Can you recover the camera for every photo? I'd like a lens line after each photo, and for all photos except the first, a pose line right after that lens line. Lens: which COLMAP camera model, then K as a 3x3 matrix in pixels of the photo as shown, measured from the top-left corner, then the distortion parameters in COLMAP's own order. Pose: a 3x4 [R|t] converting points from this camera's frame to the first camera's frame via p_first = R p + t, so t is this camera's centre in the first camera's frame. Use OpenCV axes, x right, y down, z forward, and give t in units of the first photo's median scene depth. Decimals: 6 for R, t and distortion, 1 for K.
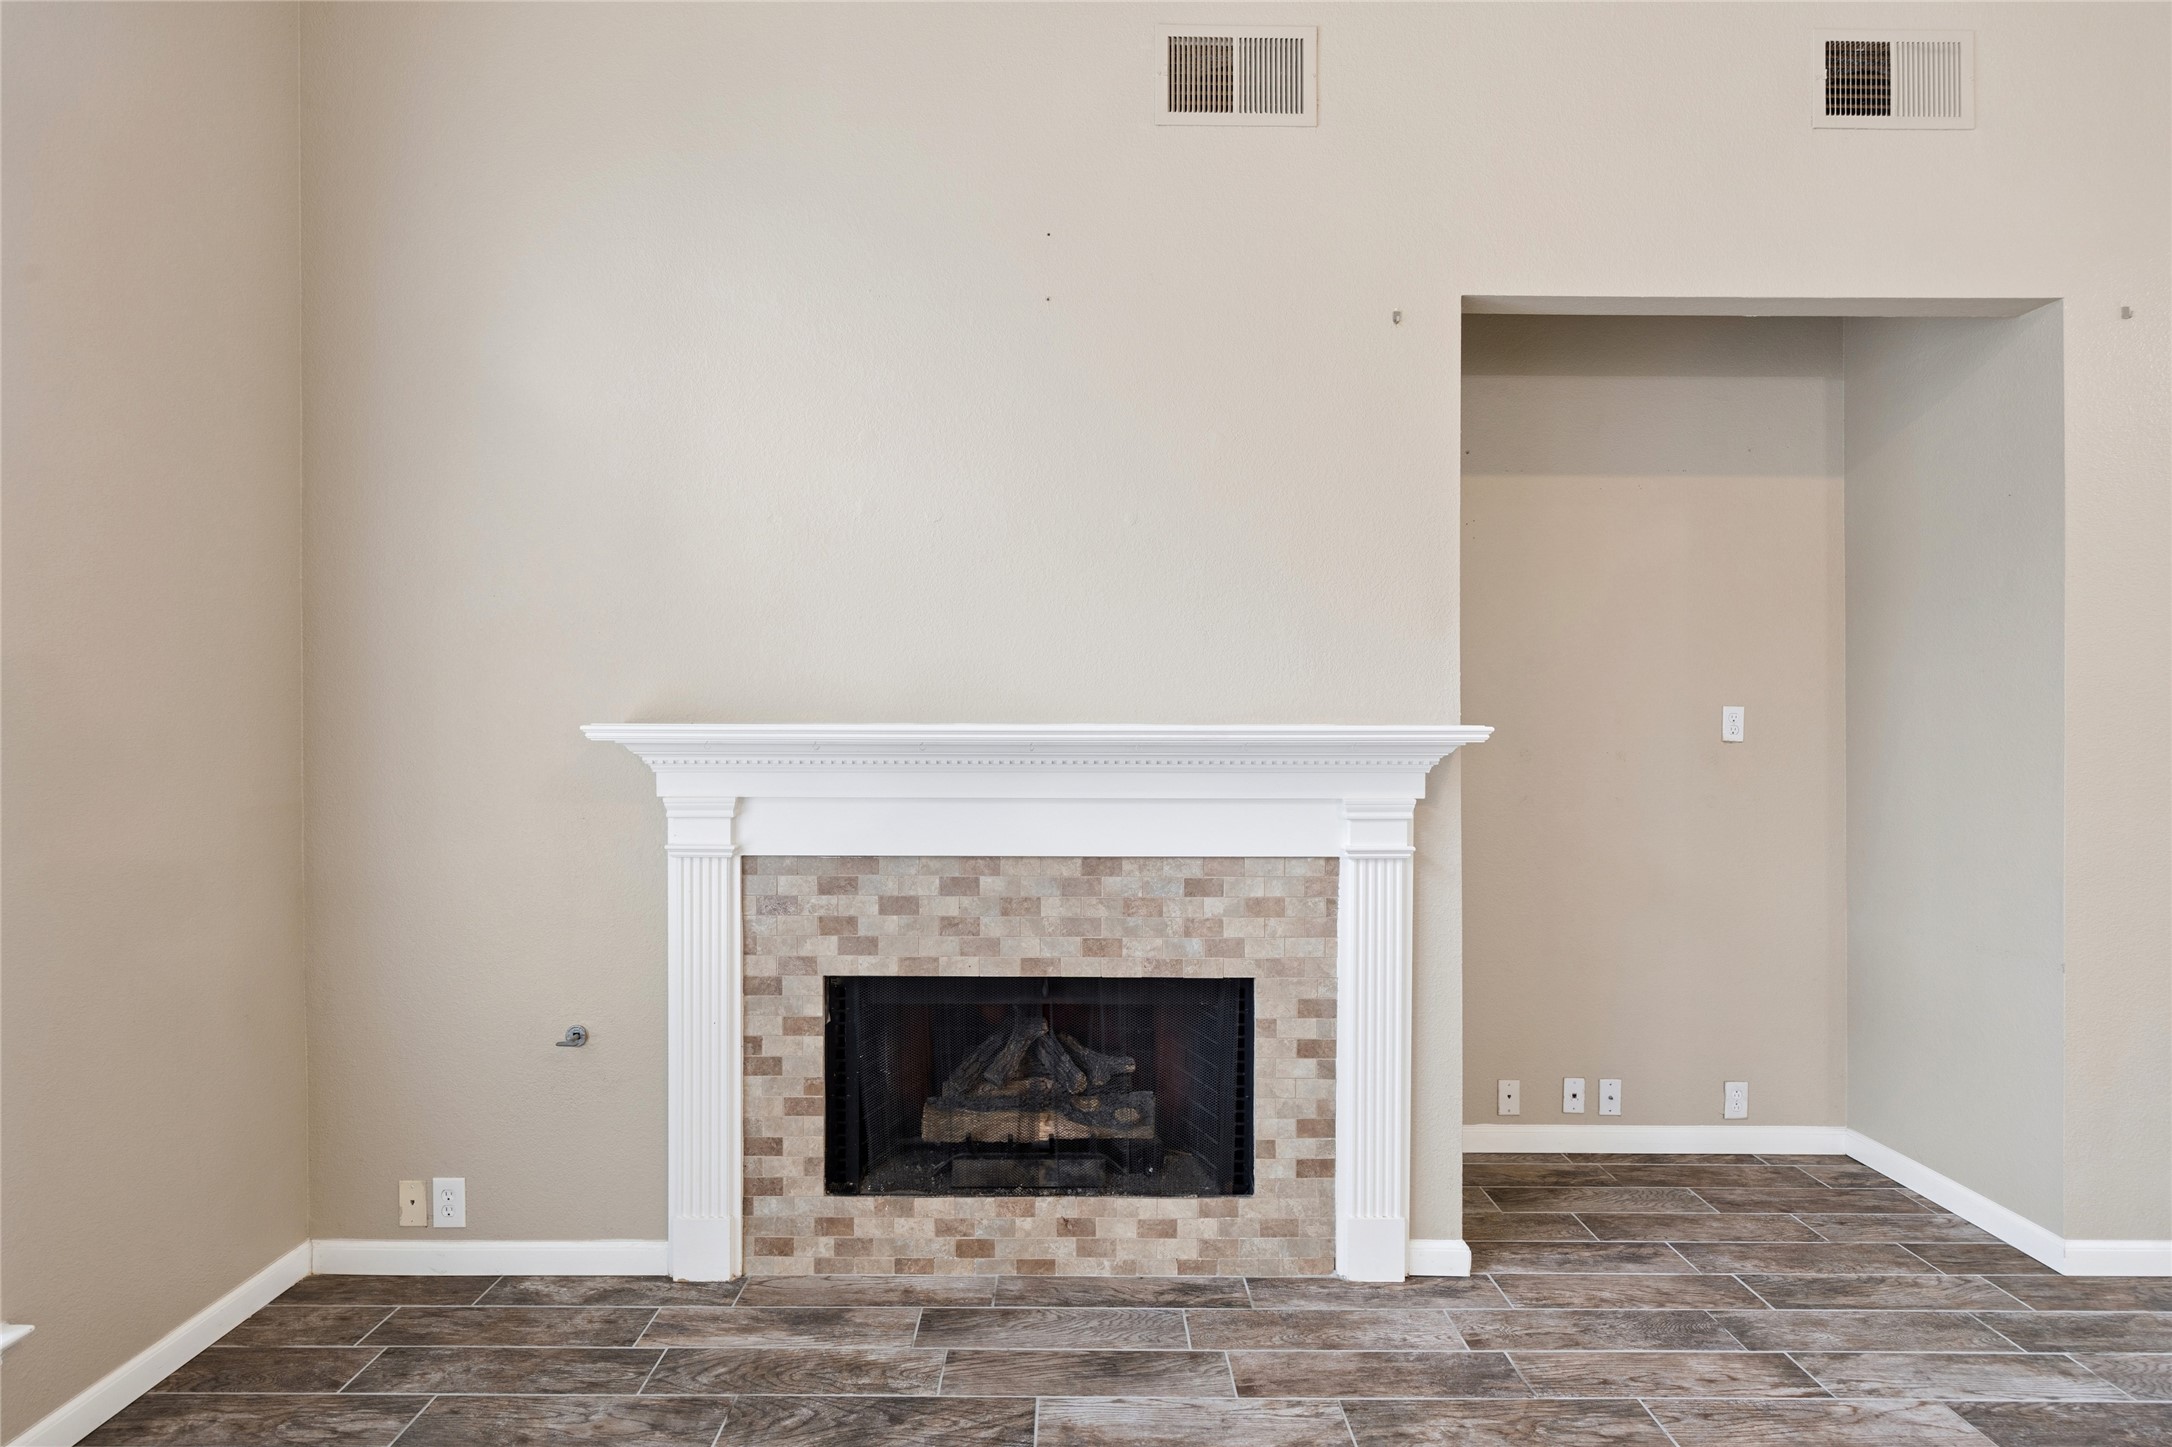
lens RADIAL K [[1037.4, 0, 1088.7], [0, 1037.4, 723.6], [0, 0, 1]] dist [-0.000157, -0.001455]
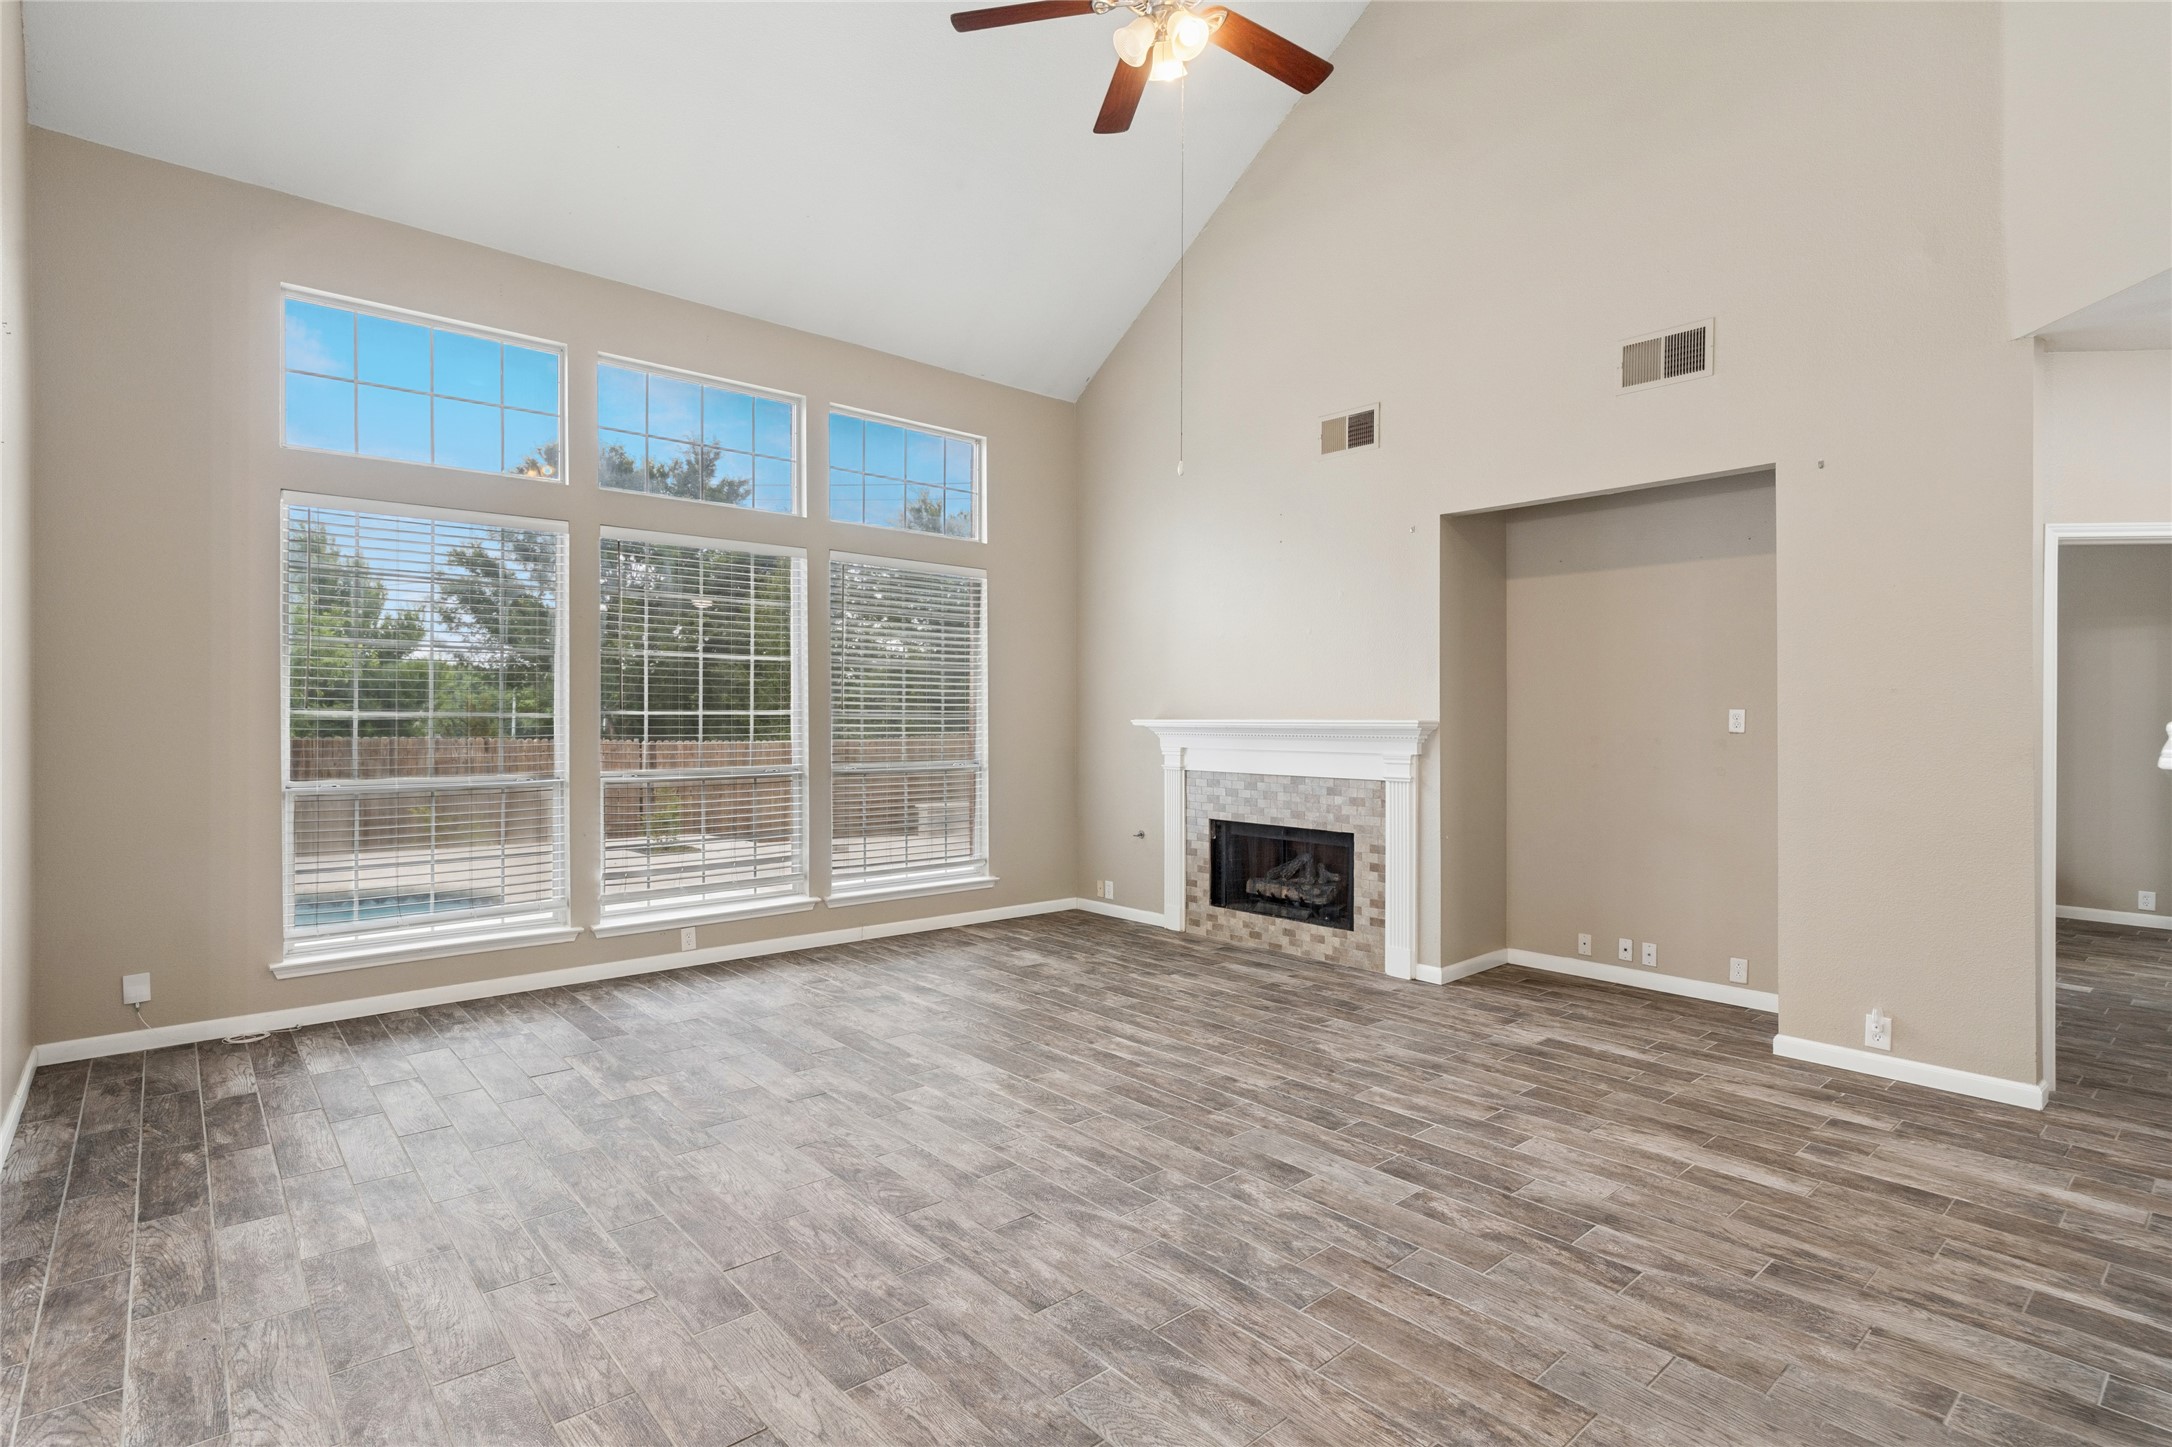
lens RADIAL K [[1037.4, 0, 1096.5], [0, 1037.4, 723.2], [0, 0, 1]] dist [-0.000157, -0.001455]
pose [[0.670599, 0.002413, -0.741816, 1.447673], [-0.004693, 0.999988, -0.000990, 0.012511], [0.741805, 0.004145, 0.670603, -0.914482]]
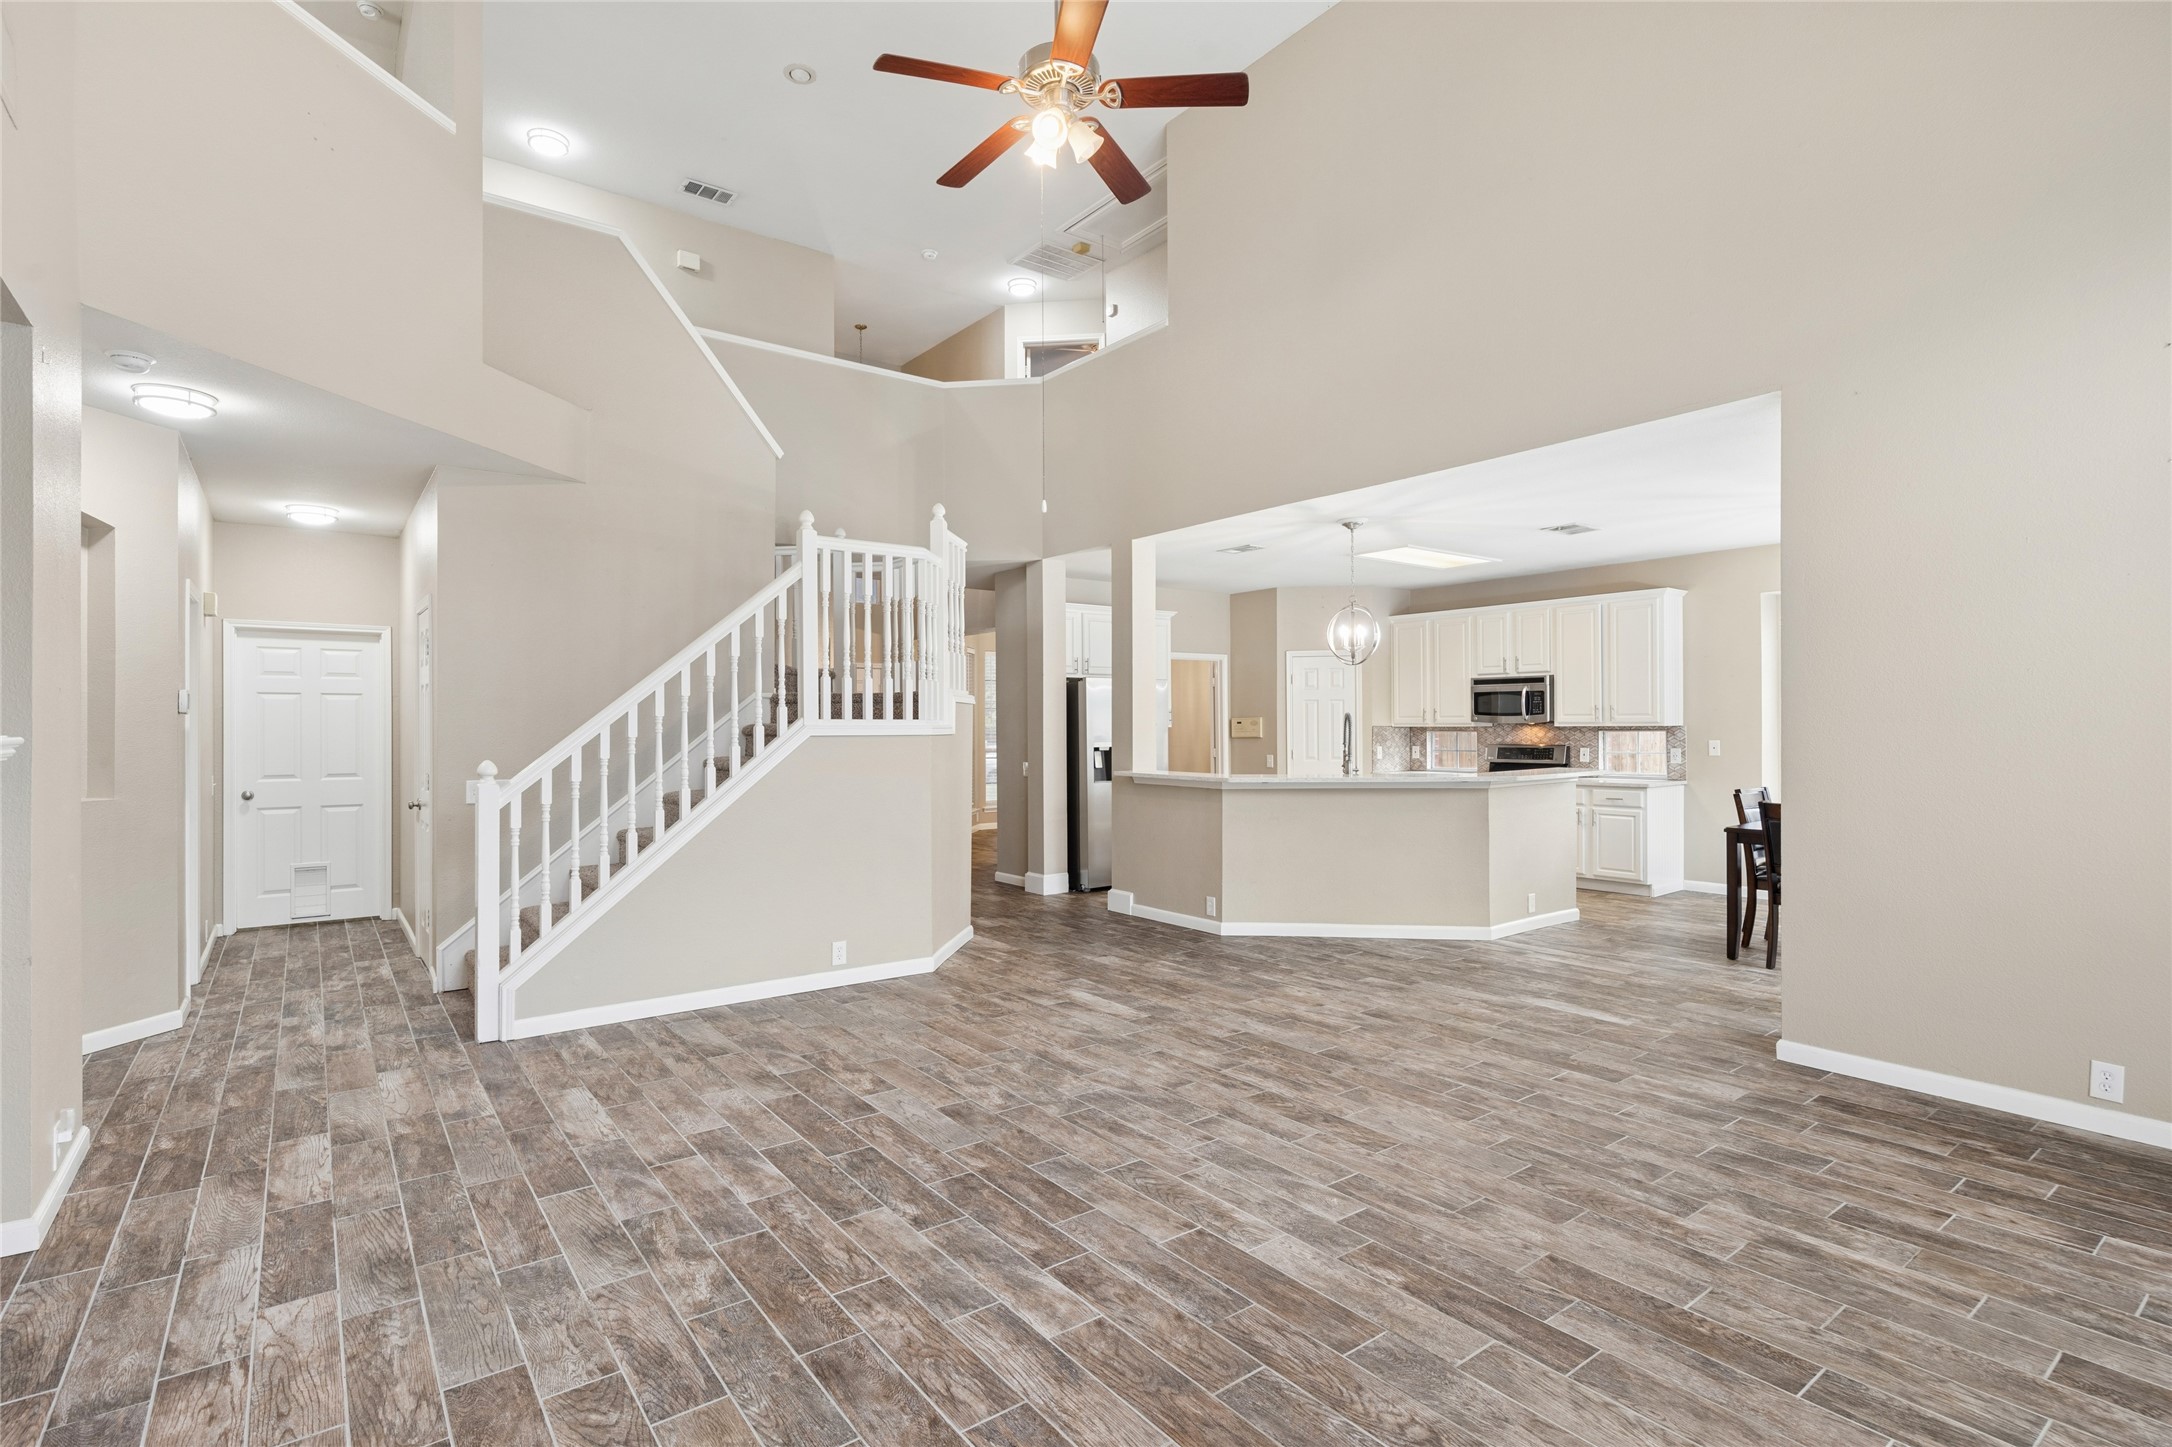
lens RADIAL K [[1037.4, 0, 1064.8], [0, 1037.4, 725.9], [0, 0, 1]] dist [-0.000157, -0.001455]
pose [[-0.591473, -0.004137, 0.806314, -0.530022], [0.003538, 0.999964, 0.007726, -0.006315], [-0.806317, 0.007422, -0.591437, 0.778364]]
